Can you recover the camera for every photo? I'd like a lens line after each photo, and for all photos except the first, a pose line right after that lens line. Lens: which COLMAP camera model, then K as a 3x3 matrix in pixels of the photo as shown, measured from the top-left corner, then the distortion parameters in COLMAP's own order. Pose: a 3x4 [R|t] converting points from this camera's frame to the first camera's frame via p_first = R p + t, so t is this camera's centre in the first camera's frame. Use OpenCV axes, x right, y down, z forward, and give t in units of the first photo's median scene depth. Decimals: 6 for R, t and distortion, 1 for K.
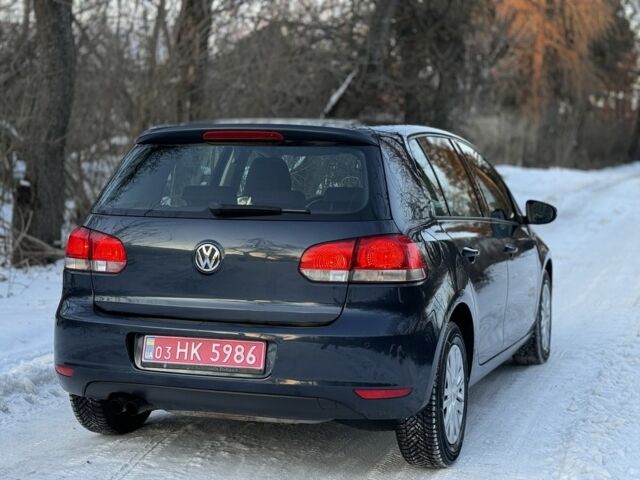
lens RADIAL K [[1171.6, 0, 320.0], [0, 1171.6, 240.0], [0, 0, 1]] dist [0.154605, -0.013941]
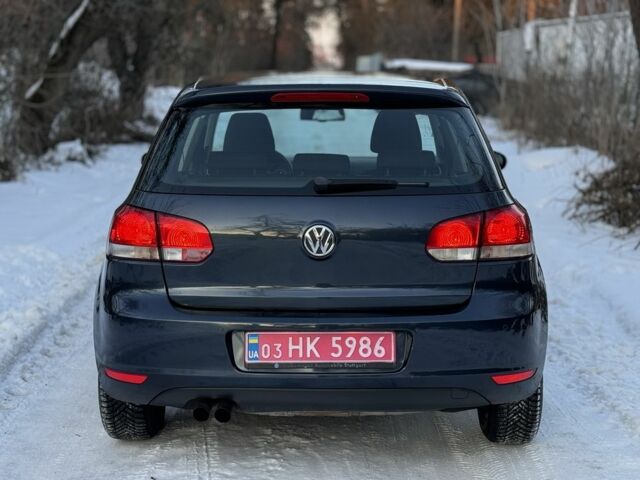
lens RADIAL K [[1171.6, 0, 320.0], [0, 1171.6, 240.0], [0, 0, 1]] dist [0.154605, -0.013941]
pose [[0.948088, -0.054048, 0.313381, -0.369663], [0.031887, 0.996642, 0.075418, -0.051712], [-0.316404, -0.061510, 0.946628, 0.165291]]
